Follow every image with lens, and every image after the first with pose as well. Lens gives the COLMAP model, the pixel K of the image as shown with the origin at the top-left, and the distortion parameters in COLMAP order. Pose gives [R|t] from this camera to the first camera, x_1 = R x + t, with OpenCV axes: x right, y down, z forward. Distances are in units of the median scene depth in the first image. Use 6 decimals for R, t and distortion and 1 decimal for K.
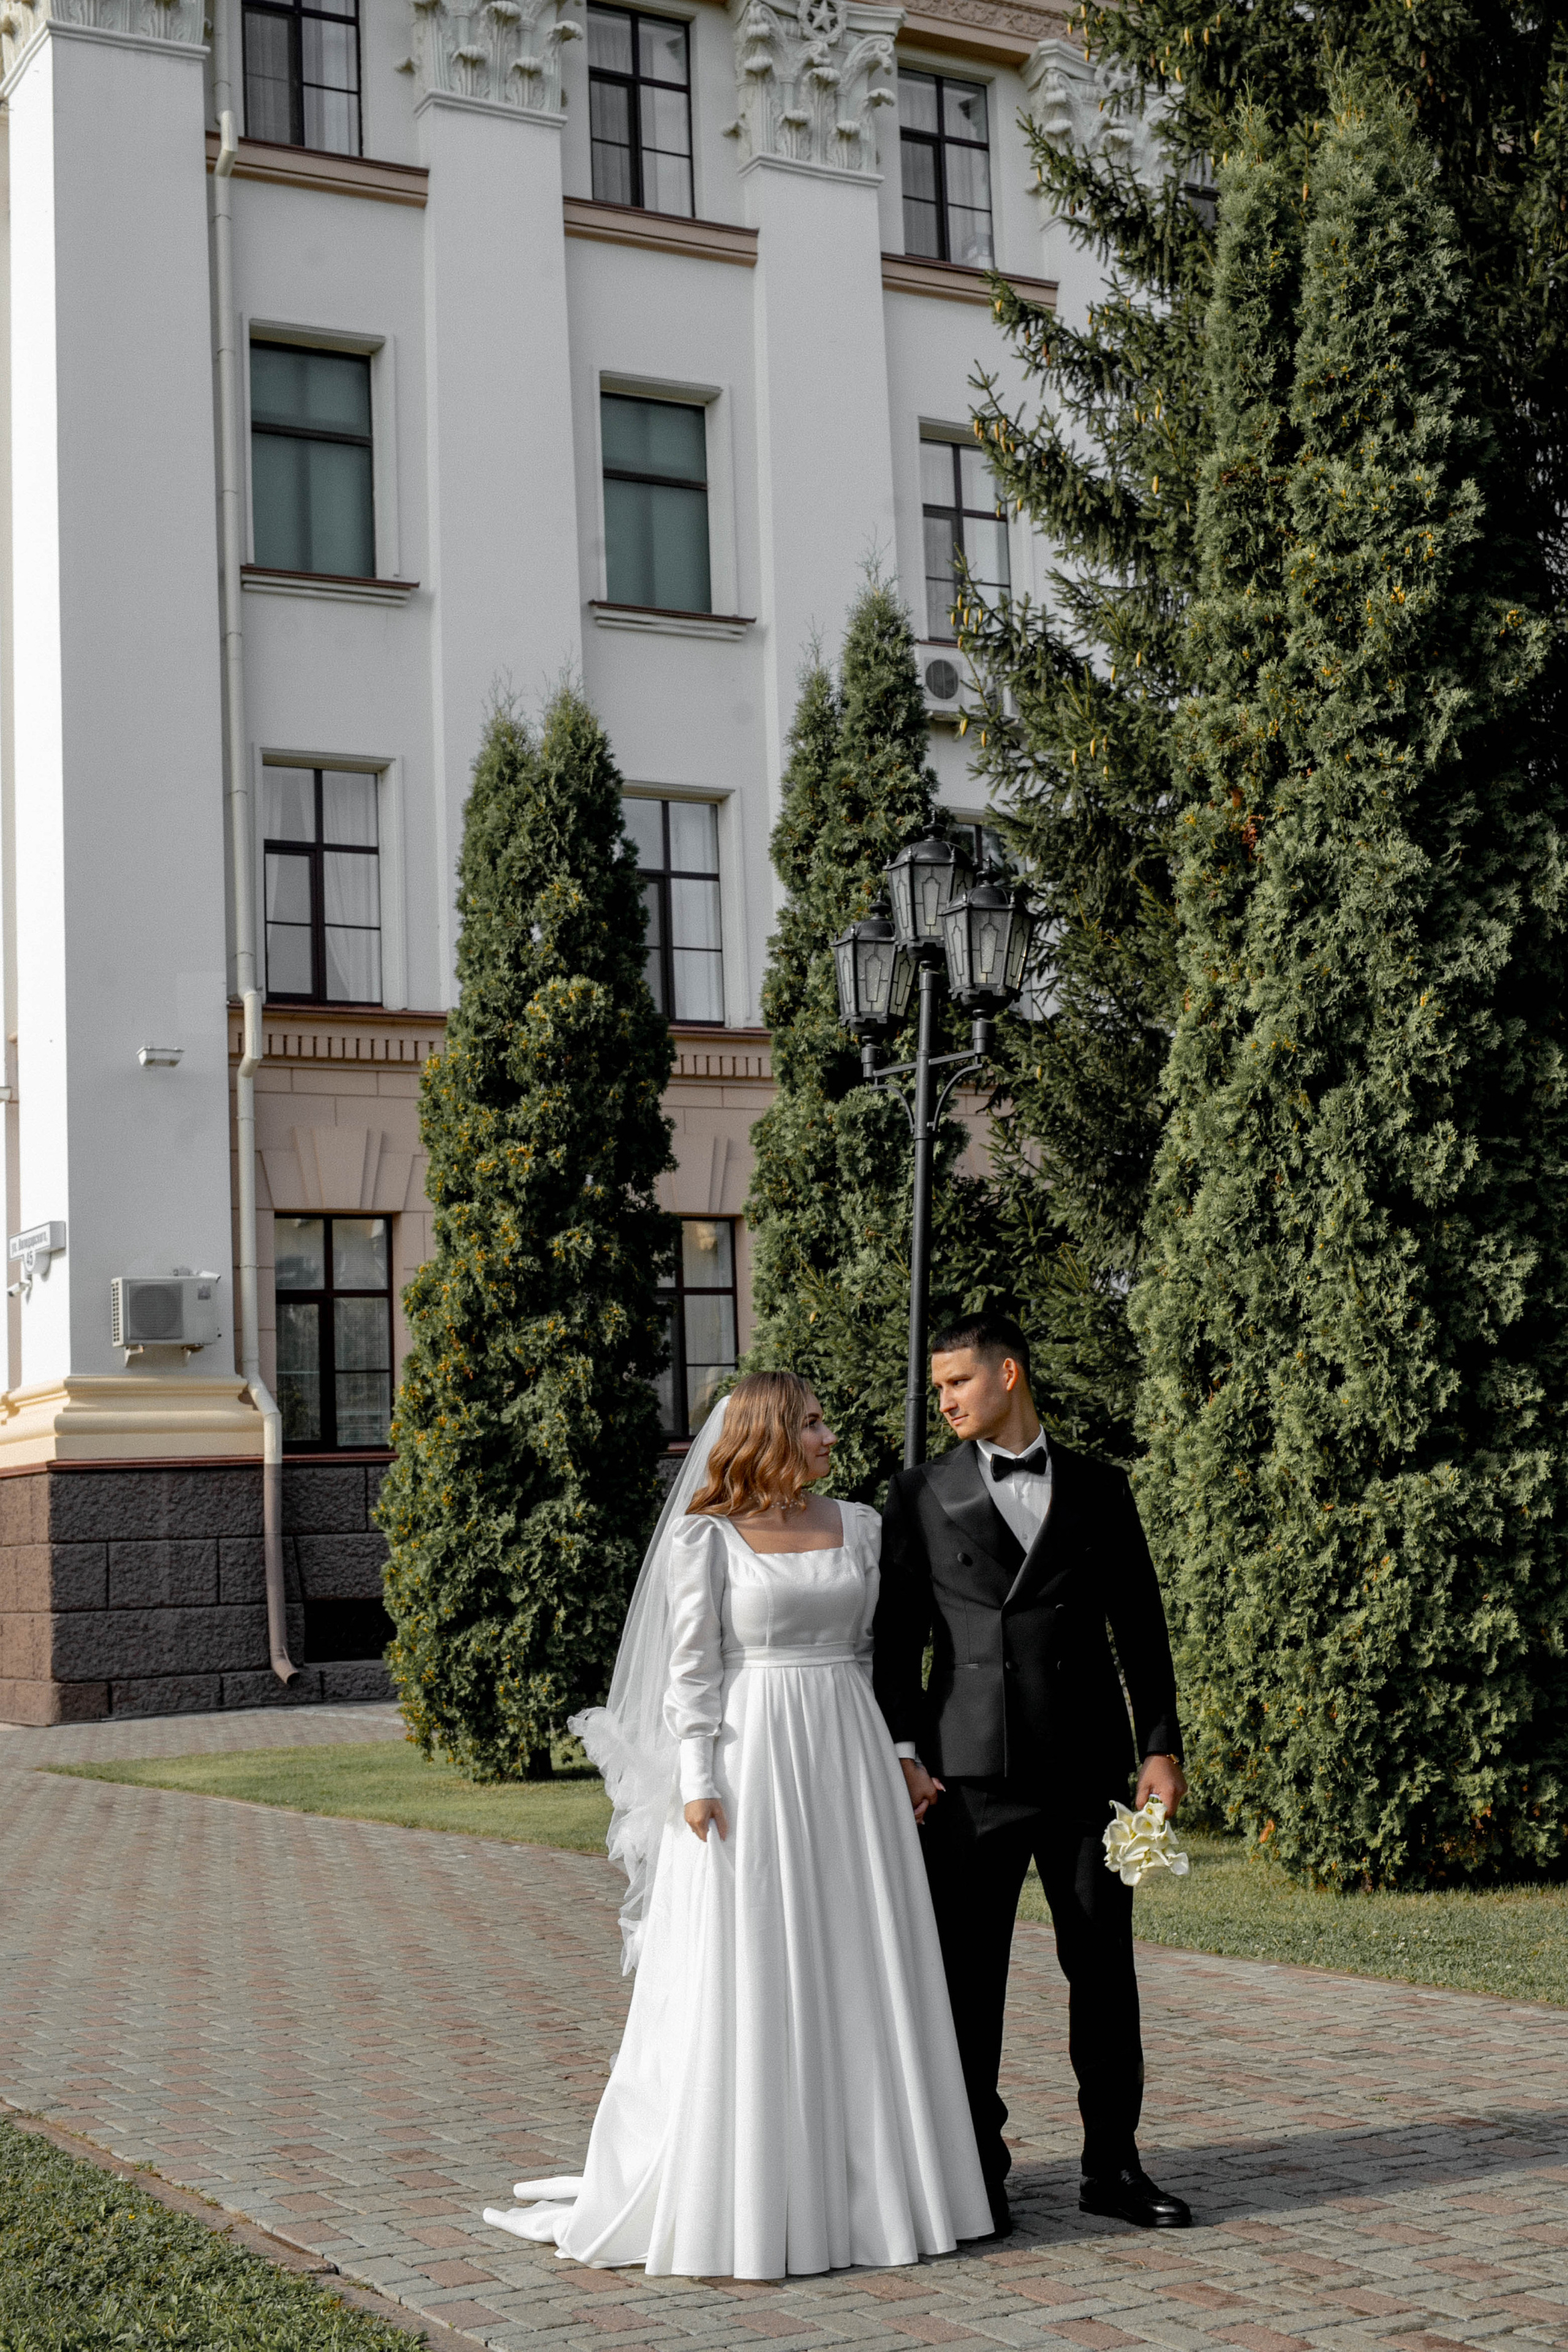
lens RADIAL K [[3429.2, 0, 780.3], [0, 3429.2, 1186.6], [0, 0, 1]] dist [-0.014869, 0.143264]
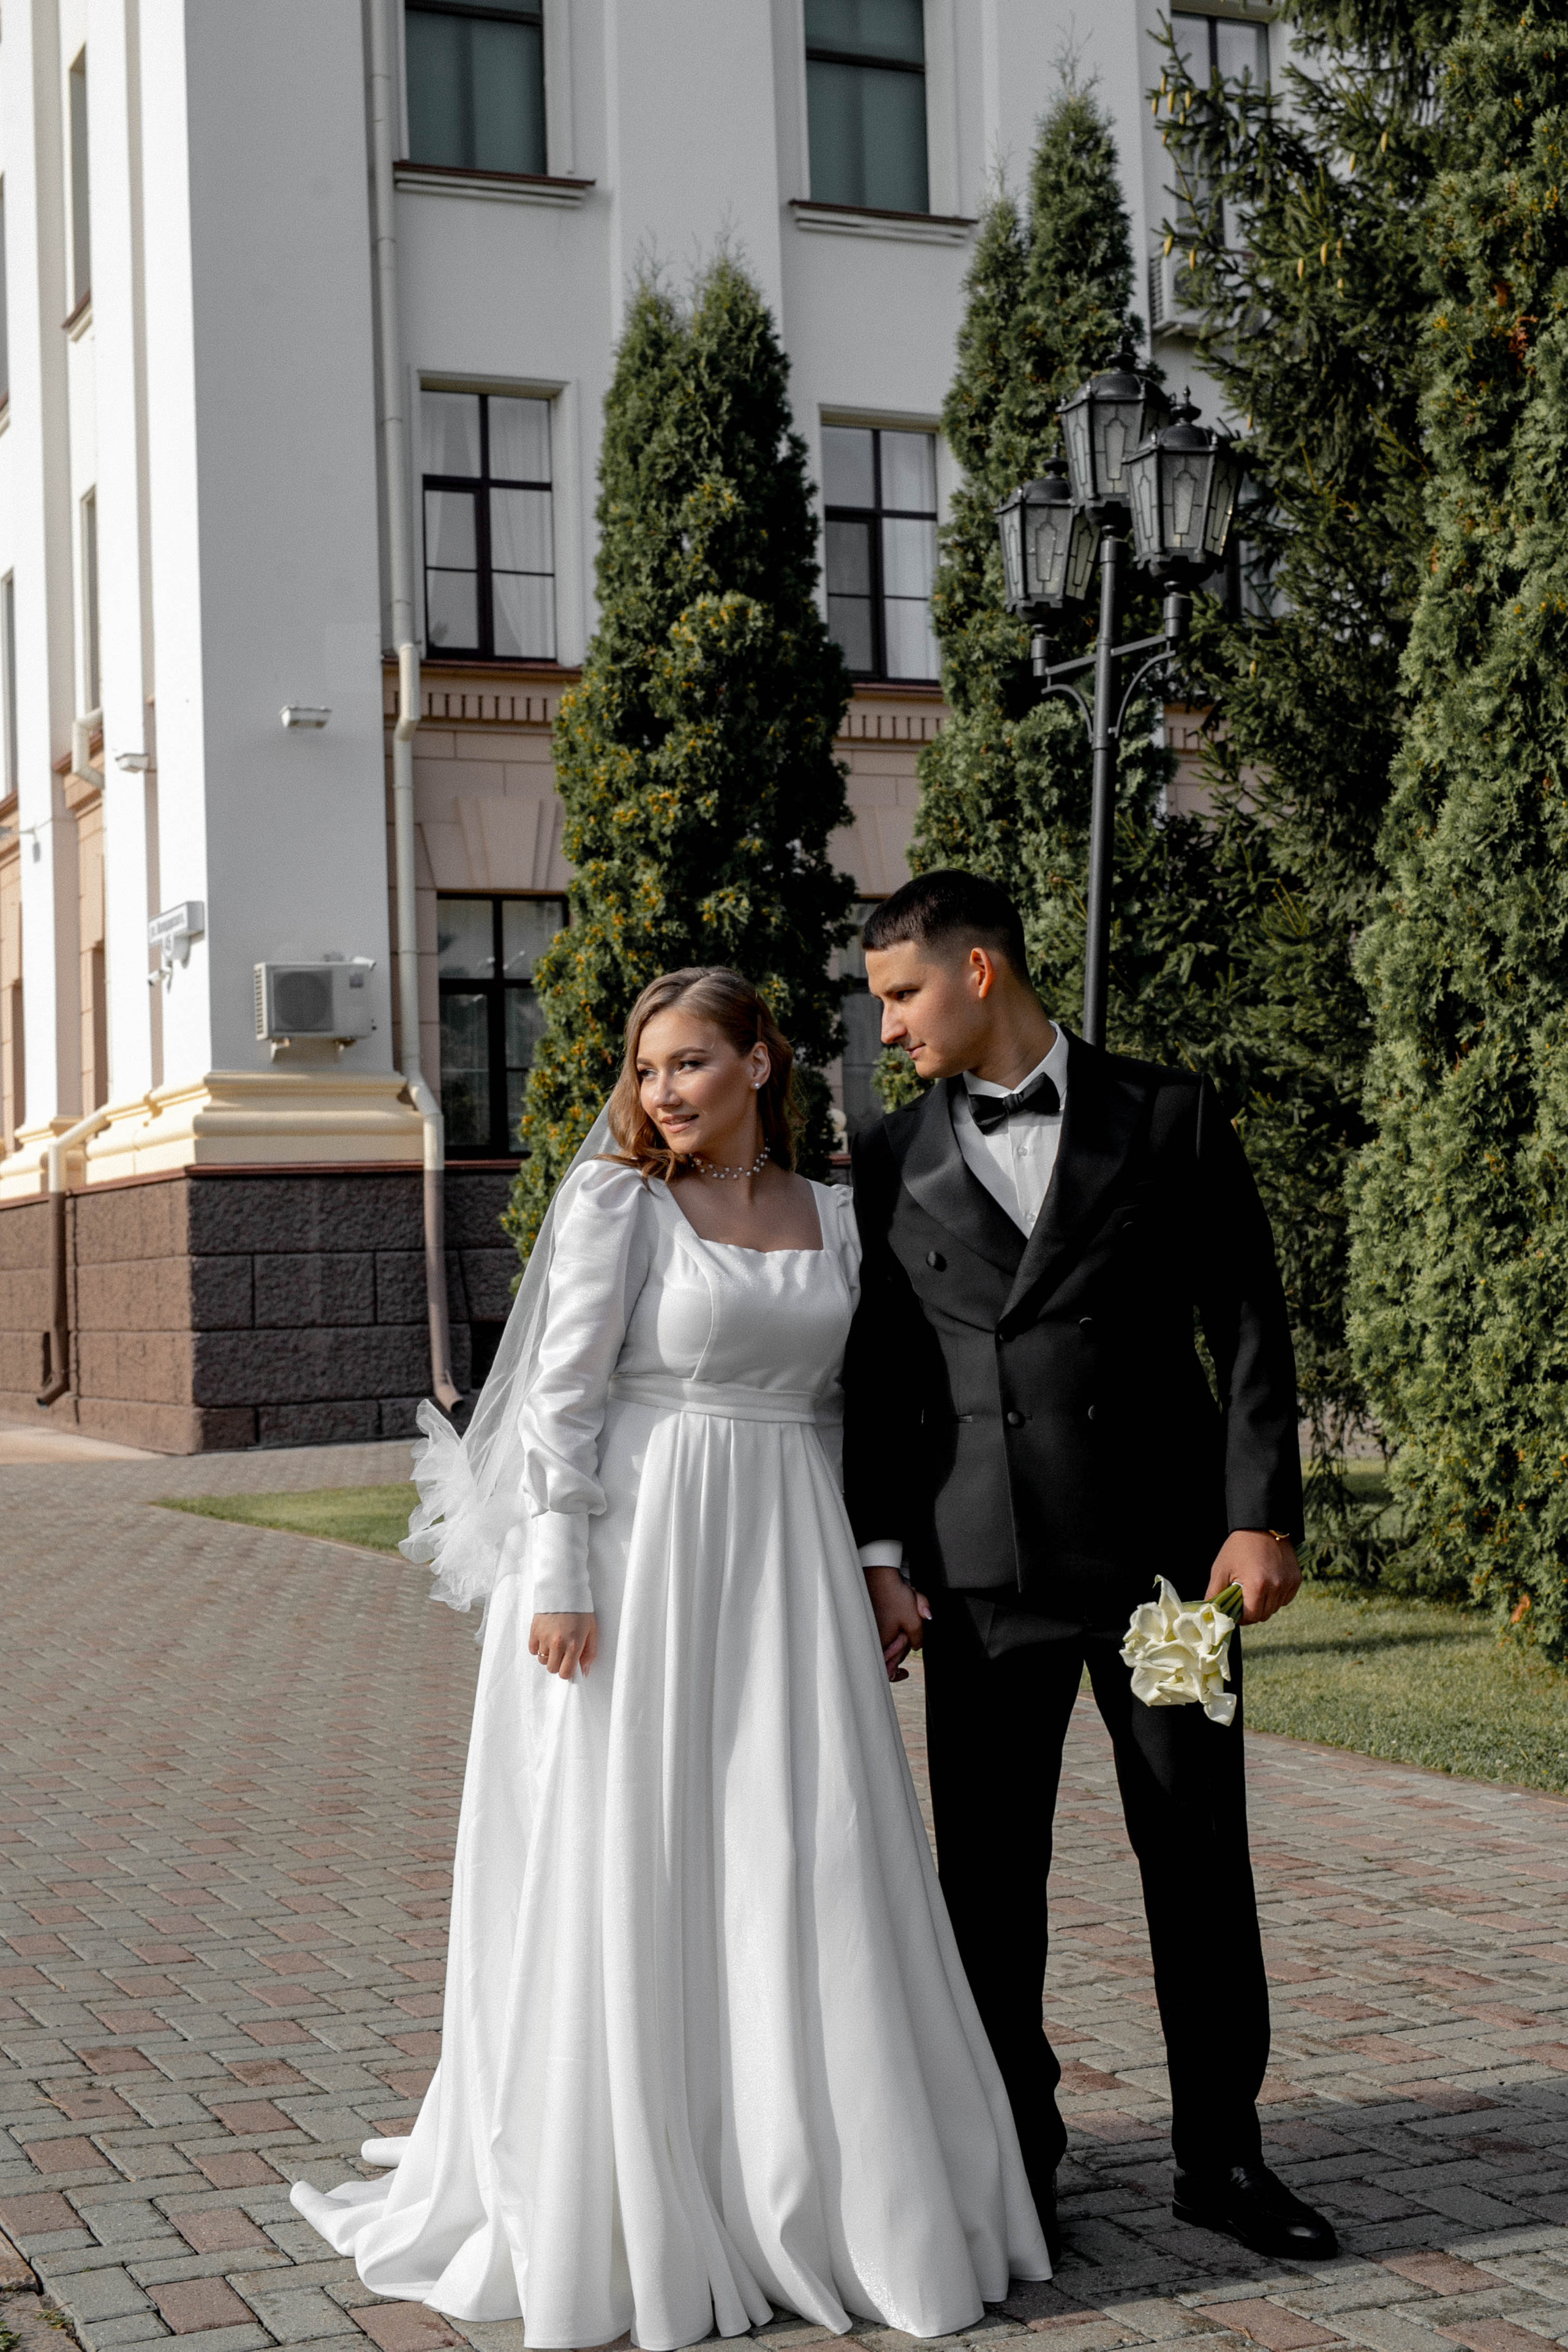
lens RADIAL K [[3429.2, 0, 780.3], [0, 3429.2, 1186.6], [0, 0, 1]] dist [-0.014869, 0.143264]
pose [[0.996225, 0.005163, -0.086659, 0.031965], [0.001569, 0.996996, 0.077432, 0.023032], [0.086799, -0.077276, 0.993224, 0.164760]]
